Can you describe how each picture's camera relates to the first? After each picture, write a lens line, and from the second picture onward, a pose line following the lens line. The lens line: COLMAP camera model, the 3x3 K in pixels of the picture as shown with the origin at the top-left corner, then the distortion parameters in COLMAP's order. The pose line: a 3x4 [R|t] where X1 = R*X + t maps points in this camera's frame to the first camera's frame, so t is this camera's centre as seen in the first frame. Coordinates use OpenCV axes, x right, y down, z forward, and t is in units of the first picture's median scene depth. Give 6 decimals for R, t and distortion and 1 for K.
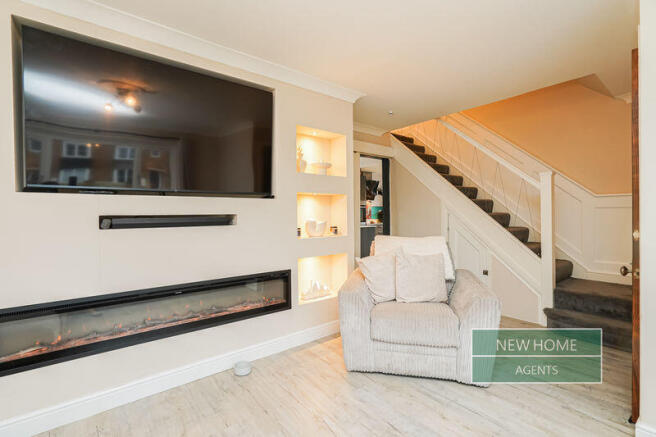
lens RADIAL K [[303.8, 0, 329.6], [0, 303.8, 215.5], [0, 0, 1]] dist [-0.003907, -0.000114]
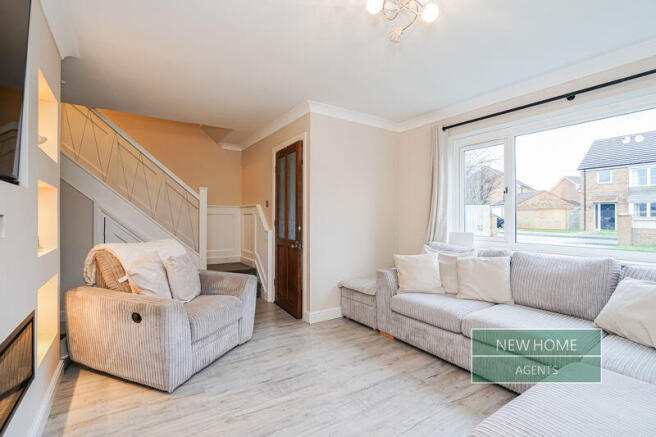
lens RADIAL K [[303.8, 0, 329.6], [0, 303.8, 215.5], [0, 0, 1]] dist [-0.003907, -0.000114]
pose [[0.077673, 0.015778, 0.996854, -0.847195], [0.006043, 0.999849, -0.016296, 0.011689], [-0.996961, 0.007290, 0.077566, 0.493767]]
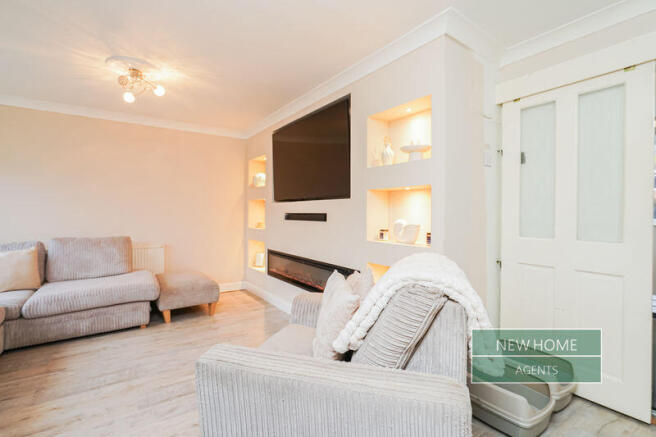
lens RADIAL K [[303.8, 0, 329.6], [0, 303.8, 215.5], [0, 0, 1]] dist [-0.003907, -0.000114]
pose [[-0.061491, 0.017321, -0.997957, 1.036811], [-0.011584, 0.999770, 0.018066, -0.018868], [0.998040, 0.012671, -0.061277, 1.208978]]
